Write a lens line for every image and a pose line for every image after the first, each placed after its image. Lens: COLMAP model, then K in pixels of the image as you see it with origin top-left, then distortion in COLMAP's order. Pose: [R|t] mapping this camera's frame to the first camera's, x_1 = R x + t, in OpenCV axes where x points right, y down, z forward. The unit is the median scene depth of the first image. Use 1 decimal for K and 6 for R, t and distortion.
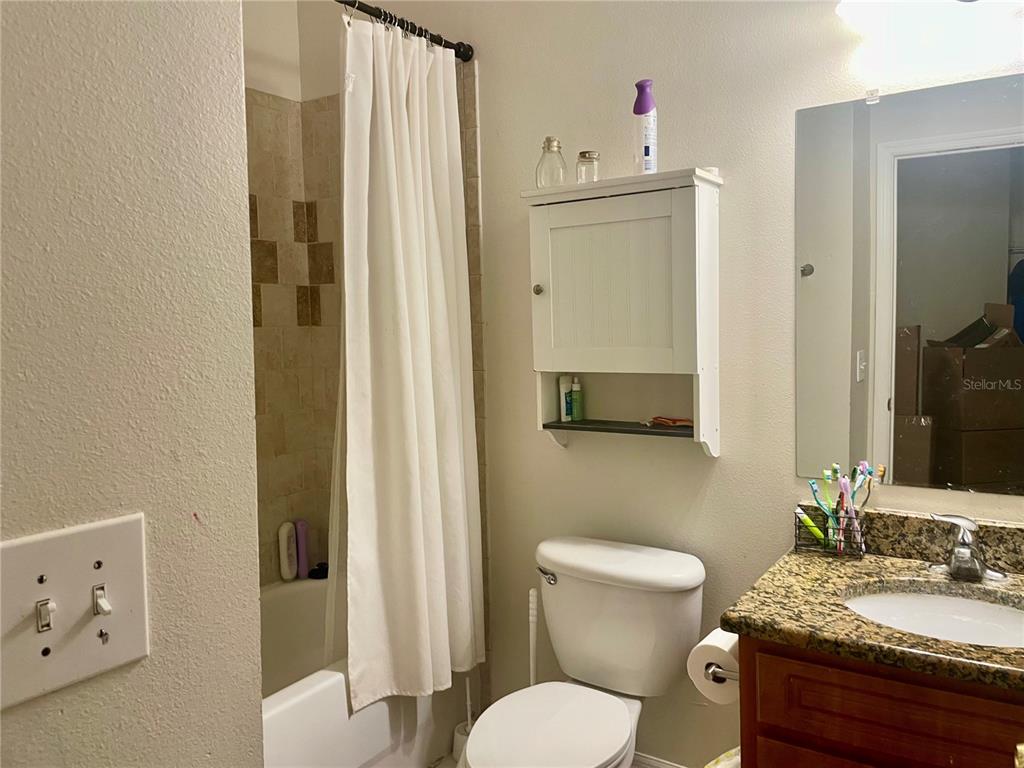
lens RADIAL K [[778.3, 0, 512.0], [0, 778.3, 384.0], [0, 0, 1]] dist [0.104992, -0.154785]
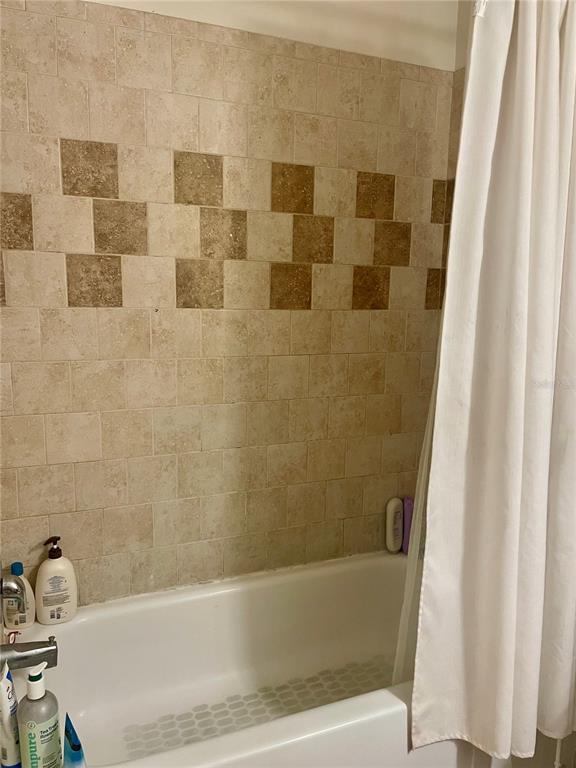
lens RADIAL K [[583.7, 0, 288.0], [0, 583.7, 384.0], [0, 0, 1]] dist [0.104992, -0.154785]
pose [[0.833292, 0.122957, -0.538986, -0.004228], [-0.081988, 0.991657, 0.099469, -0.042590], [0.546720, -0.038696, 0.836421, 0.295277]]
